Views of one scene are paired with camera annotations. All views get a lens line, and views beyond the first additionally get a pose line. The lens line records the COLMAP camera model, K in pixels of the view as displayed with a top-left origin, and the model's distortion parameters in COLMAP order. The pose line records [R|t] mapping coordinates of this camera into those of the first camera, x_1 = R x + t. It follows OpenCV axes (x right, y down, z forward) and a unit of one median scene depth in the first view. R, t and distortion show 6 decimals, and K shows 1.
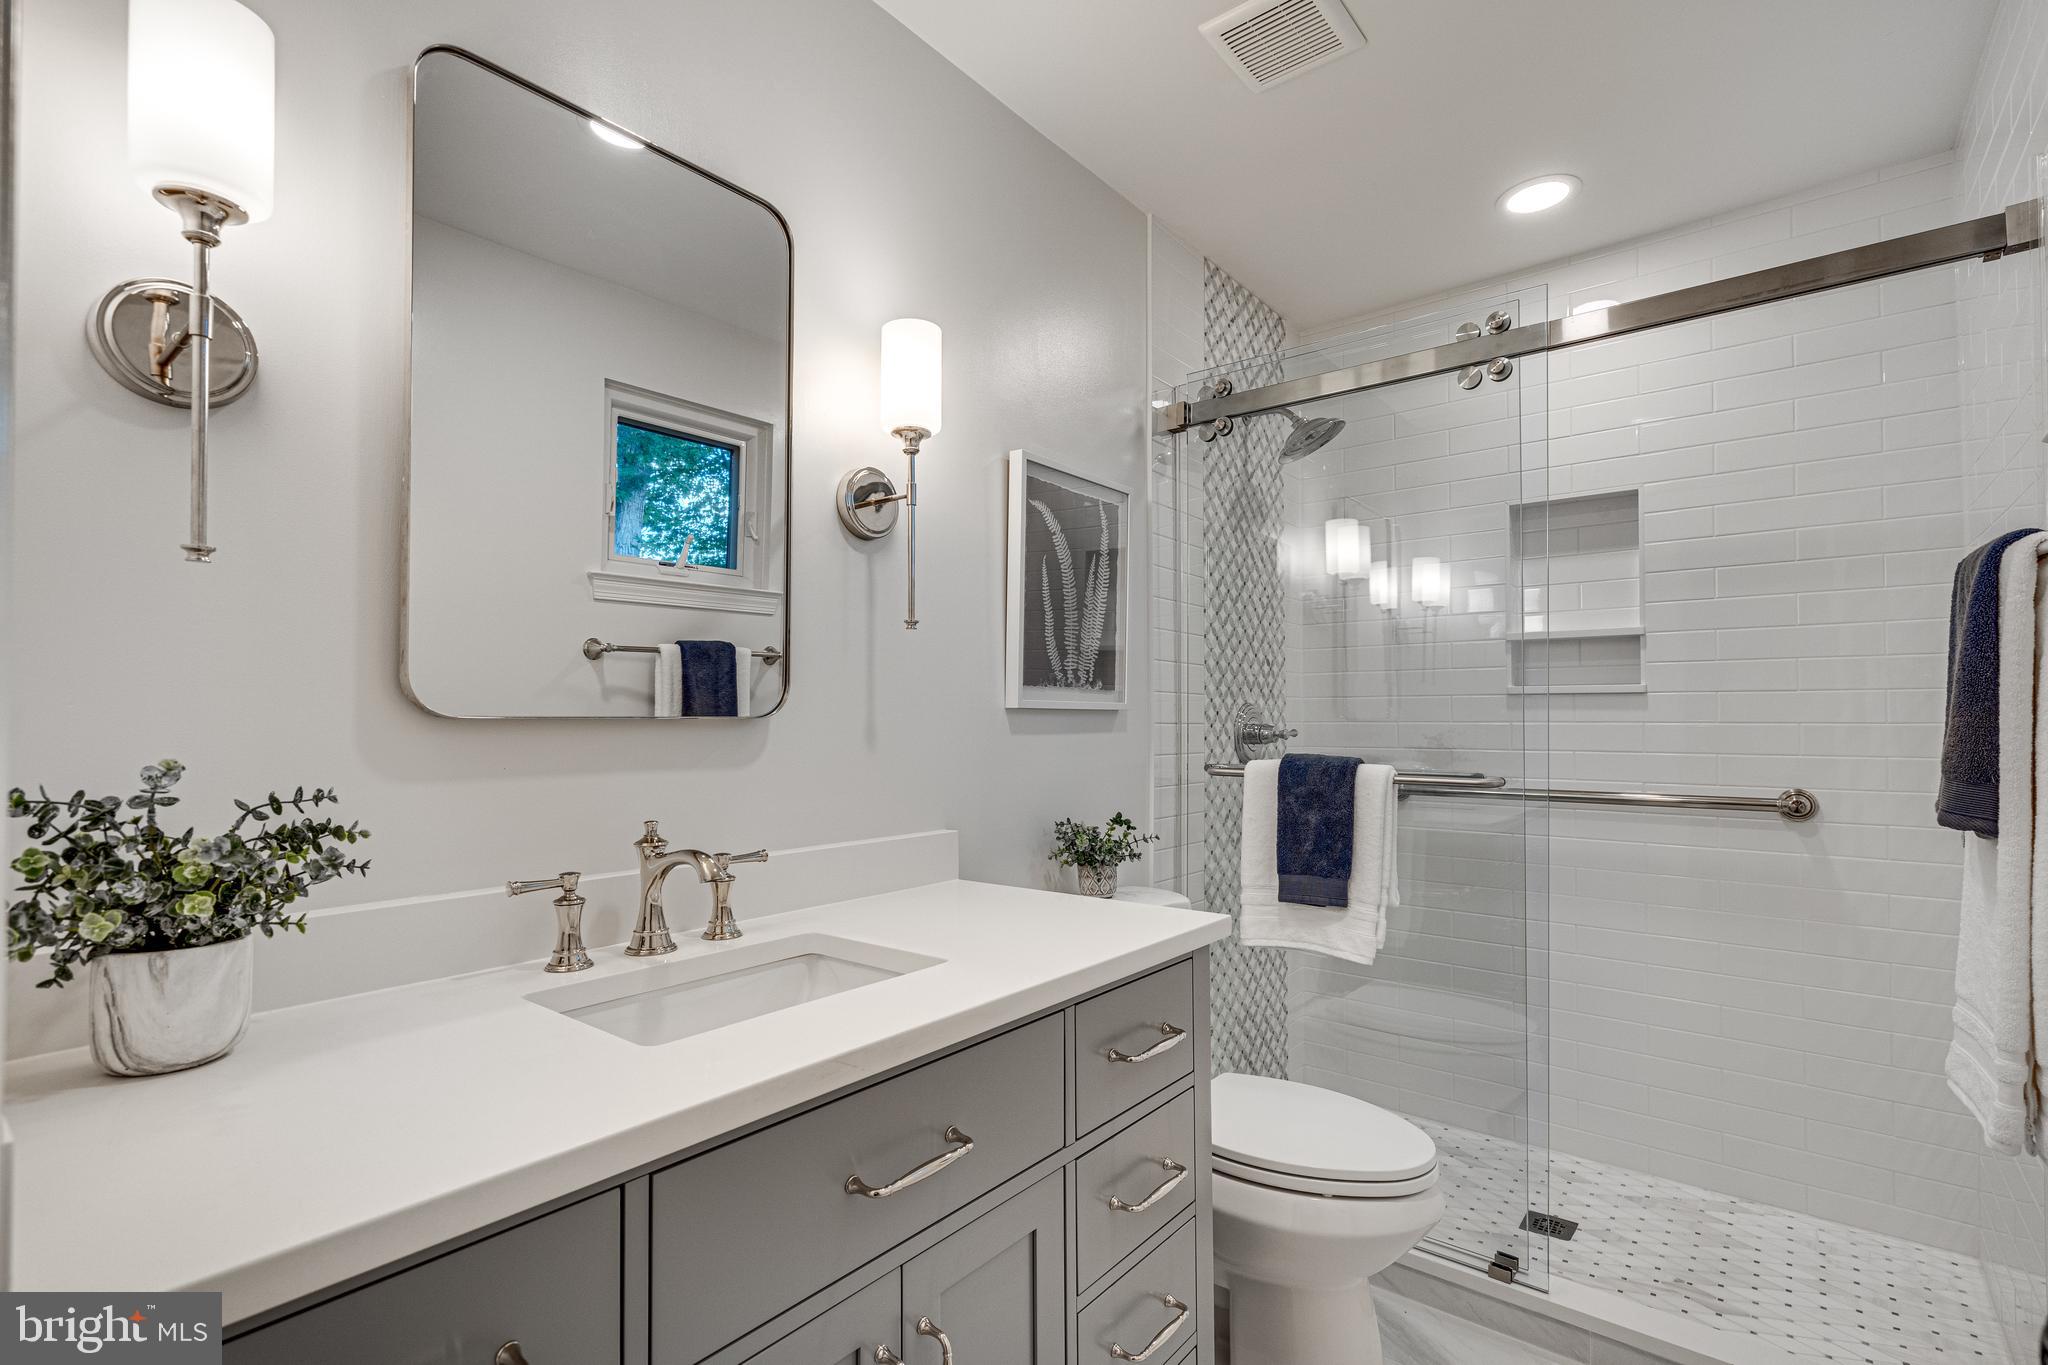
lens RADIAL K [[946.3, 0, 1031.4], [0, 946.3, 696.0], [0, 0, 1]] dist [-0.007855, 0.004115]
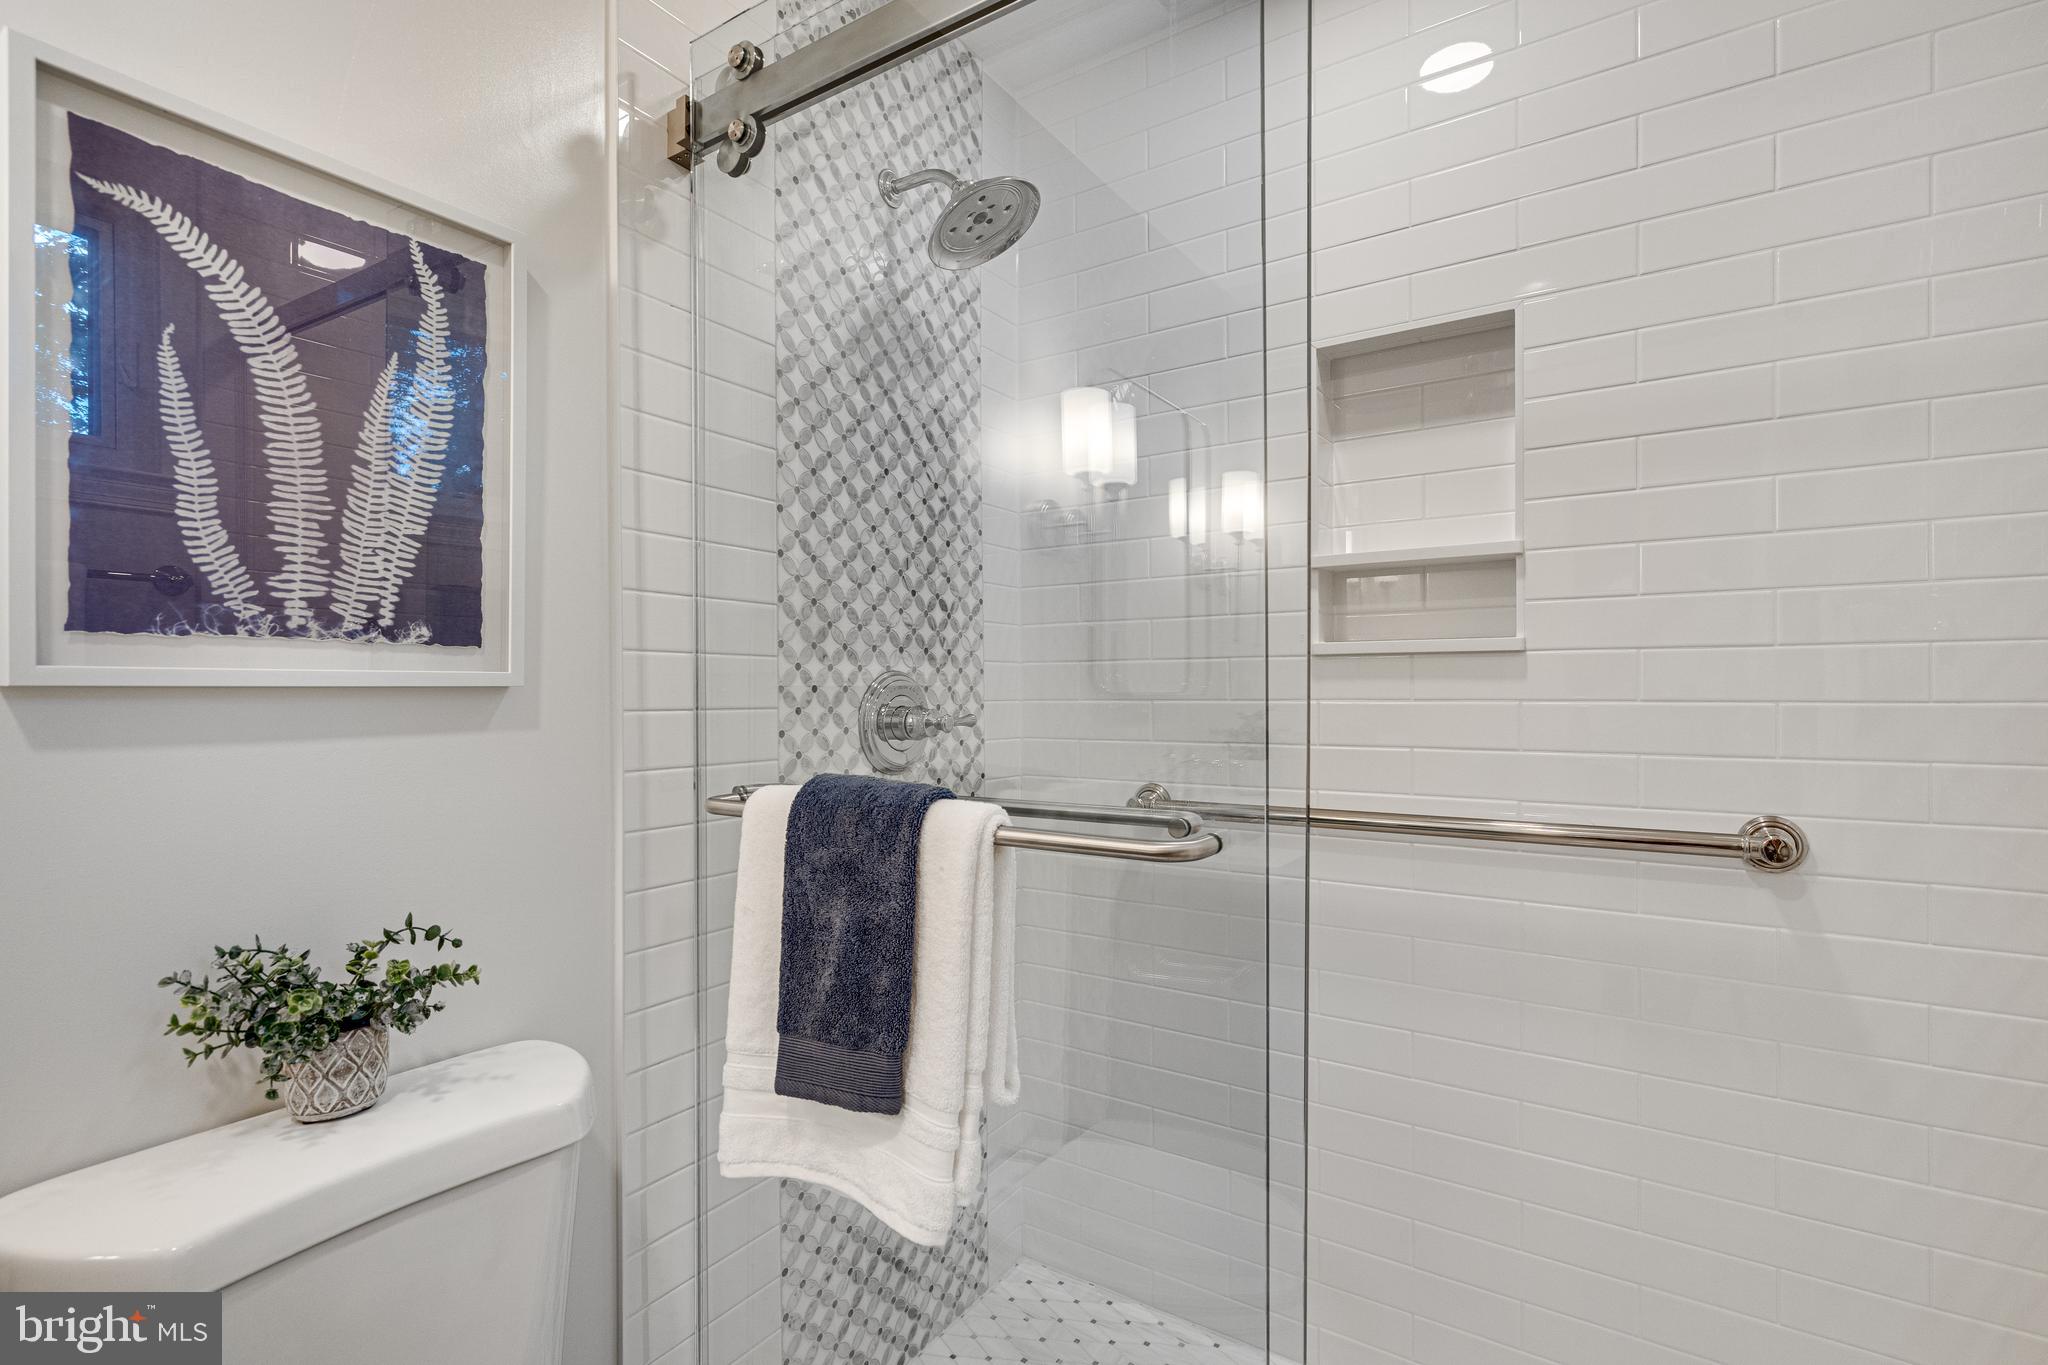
lens RADIAL K [[946.3, 0, 1017.6], [0, 946.3, 684.3], [0, 0, 1]] dist [-0.007855, 0.004115]
pose [[0.996634, -0.005039, 0.081827, 0.283700], [0.003306, 0.999768, 0.021297, 0.003681], [-0.081916, -0.020955, 0.996419, 0.431883]]
